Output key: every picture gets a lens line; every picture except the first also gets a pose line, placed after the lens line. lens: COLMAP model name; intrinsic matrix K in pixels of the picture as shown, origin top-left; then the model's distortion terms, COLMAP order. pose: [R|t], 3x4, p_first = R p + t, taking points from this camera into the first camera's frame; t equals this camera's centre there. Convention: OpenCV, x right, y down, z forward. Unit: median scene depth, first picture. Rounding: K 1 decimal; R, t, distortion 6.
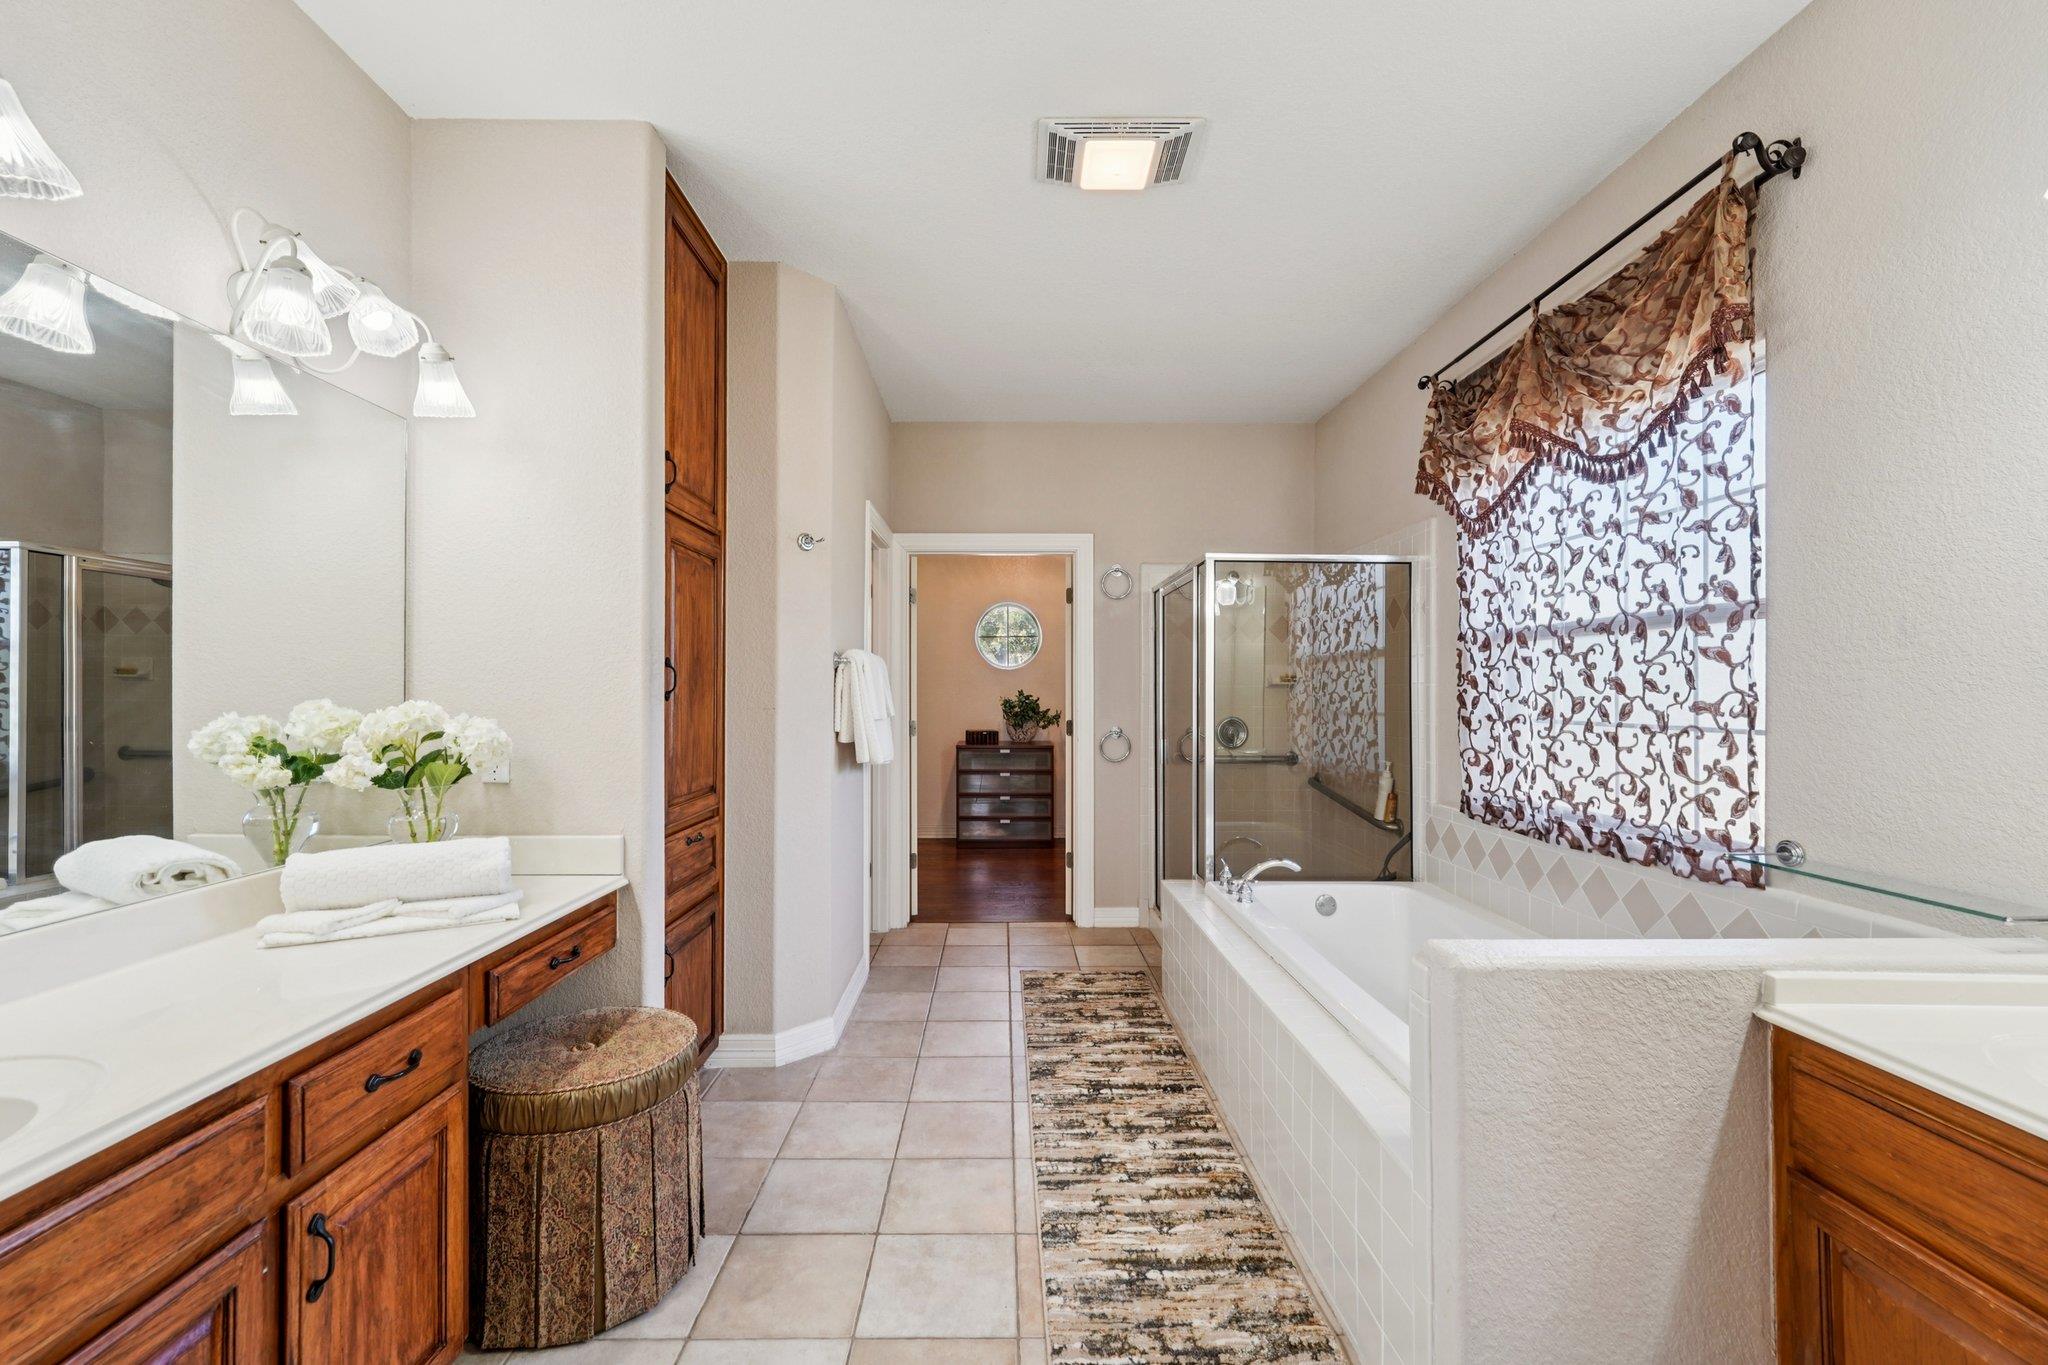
lens RADIAL K [[845.6, 0, 989.0], [0, 845.6, 702.8], [0, 0, 1]] dist [-0.006939, 0.003836]
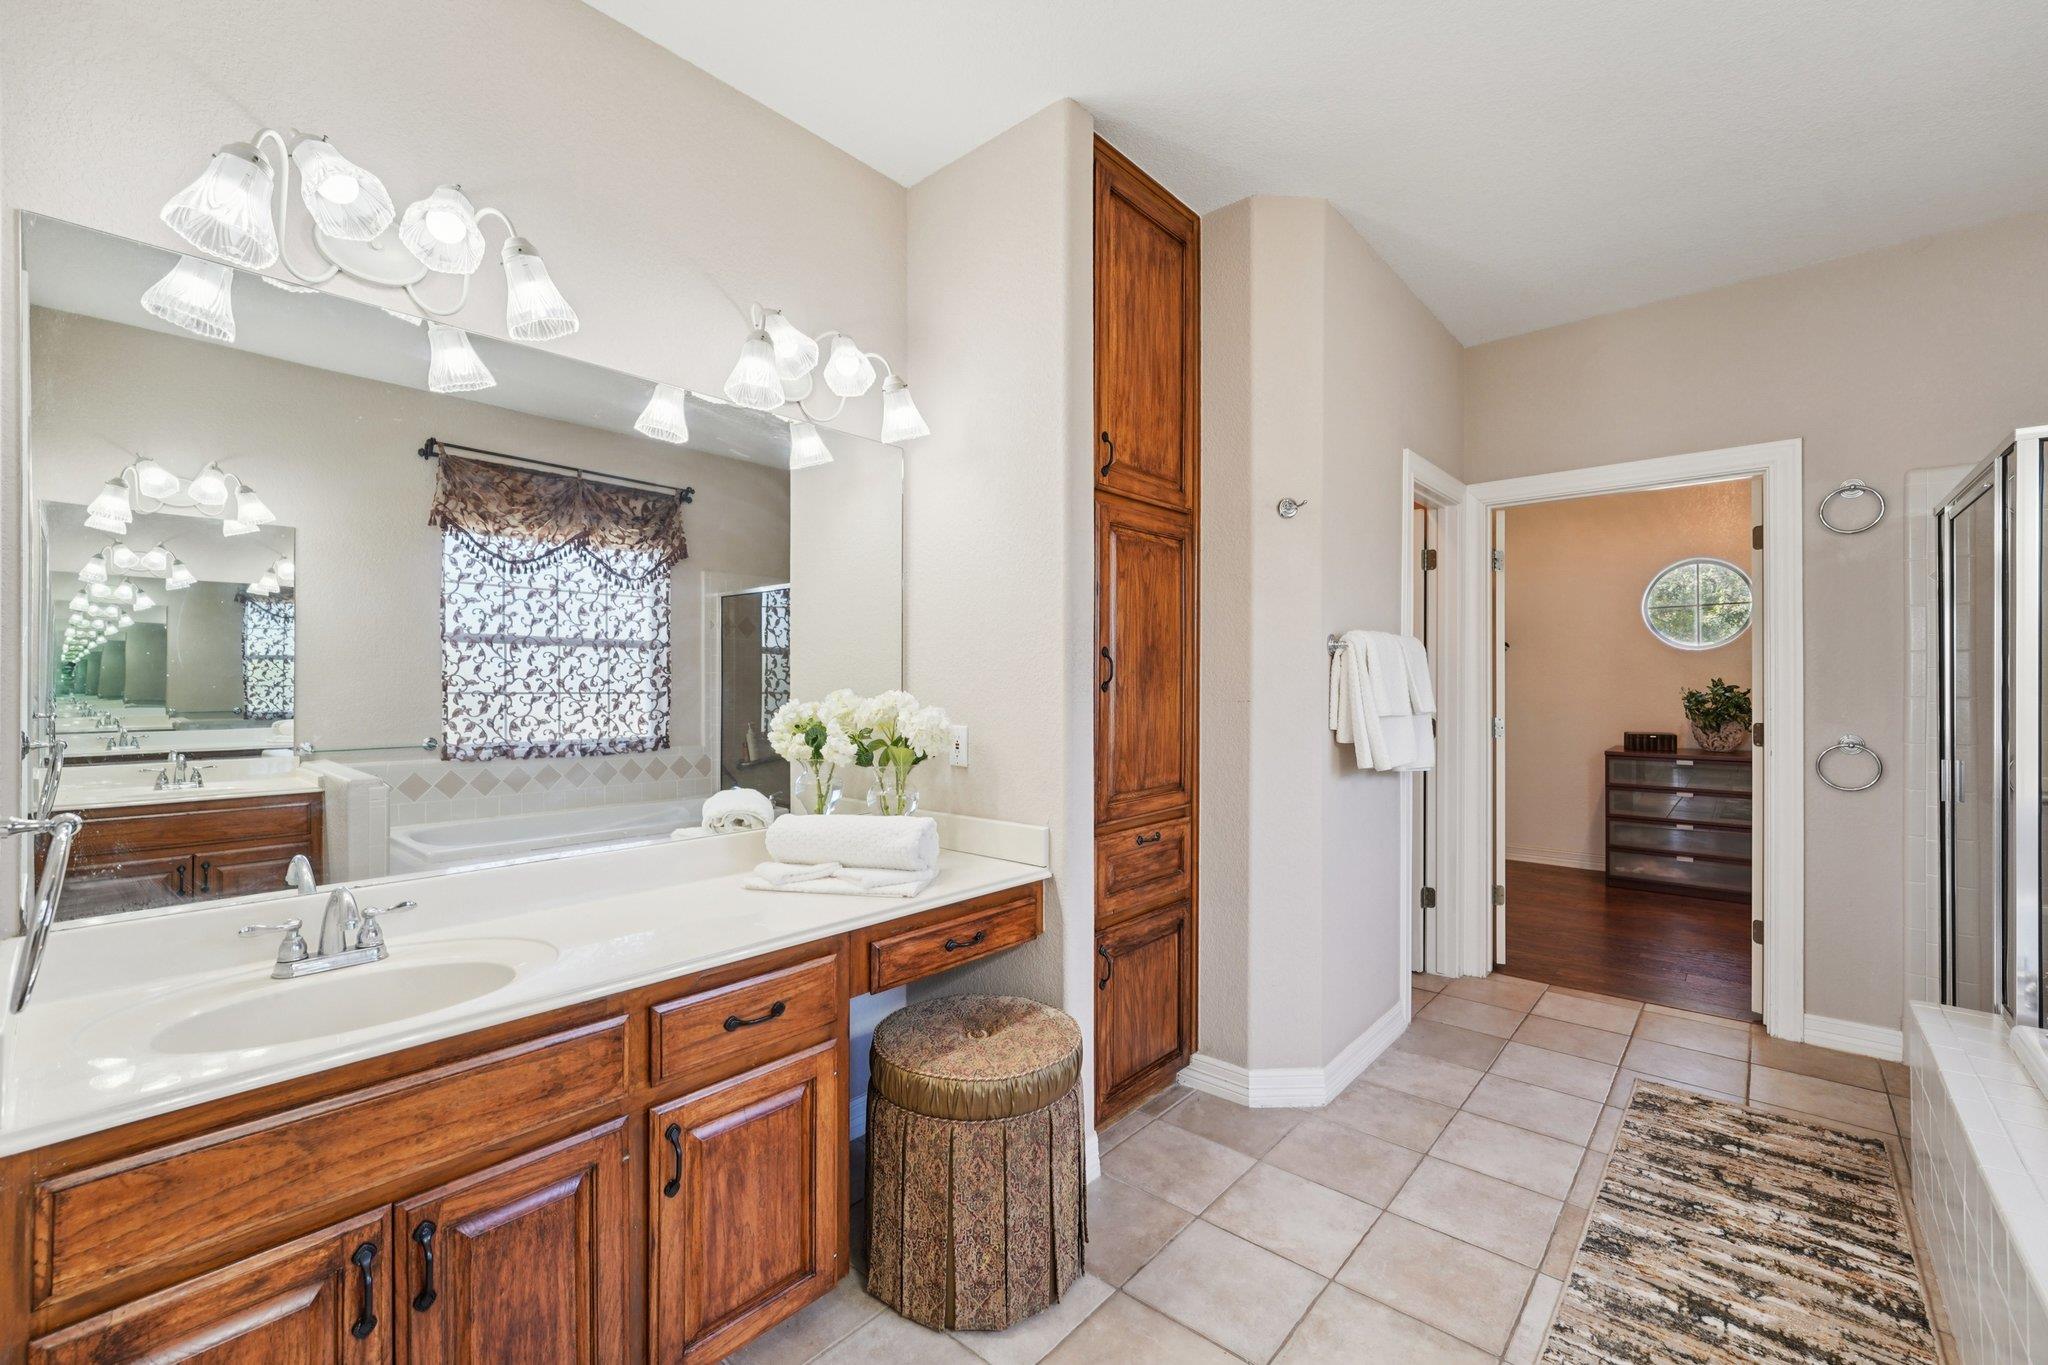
lens RADIAL K [[845.6, 0, 1013.3], [0, 845.6, 687.6], [0, 0, 1]] dist [-0.006939, 0.003836]
pose [[0.754575, 0.001152, -0.656213, 0.155336], [-0.005797, 0.999971, -0.004911, -0.001659], [0.656188, 0.007510, 0.754560, 0.188475]]
